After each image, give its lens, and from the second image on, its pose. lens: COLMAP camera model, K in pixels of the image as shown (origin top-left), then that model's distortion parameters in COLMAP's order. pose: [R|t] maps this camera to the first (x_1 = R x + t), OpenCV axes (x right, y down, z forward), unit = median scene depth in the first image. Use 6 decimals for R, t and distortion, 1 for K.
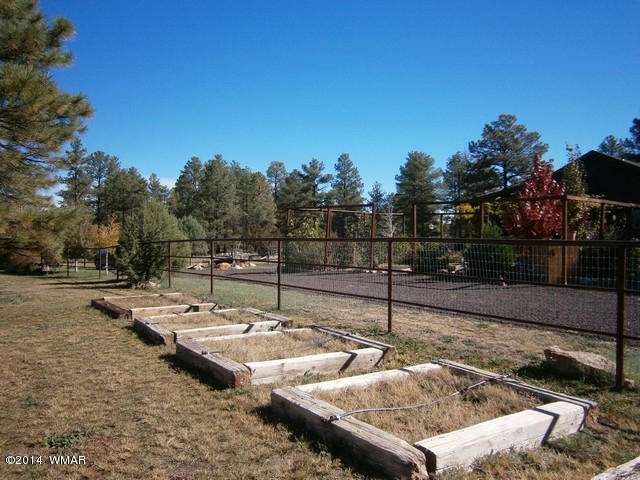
lens RADIAL K [[505.9, 0, 318.9], [0, 505.9, 239.2], [0, 0, 1]] dist [-0.004620, -0.001292]
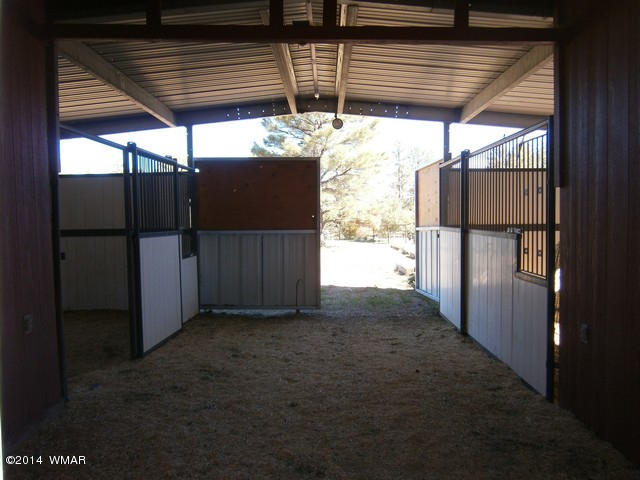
lens RADIAL K [[505.9, 0, 320.0], [0, 505.9, 240.6], [0, 0, 1]] dist [-0.004620, -0.001292]
pose [[0.817740, -0.004006, -0.575573, 0.422272], [0.029160, 0.998980, 0.034475, 0.010464], [0.574848, -0.044976, 0.817023, -0.729336]]
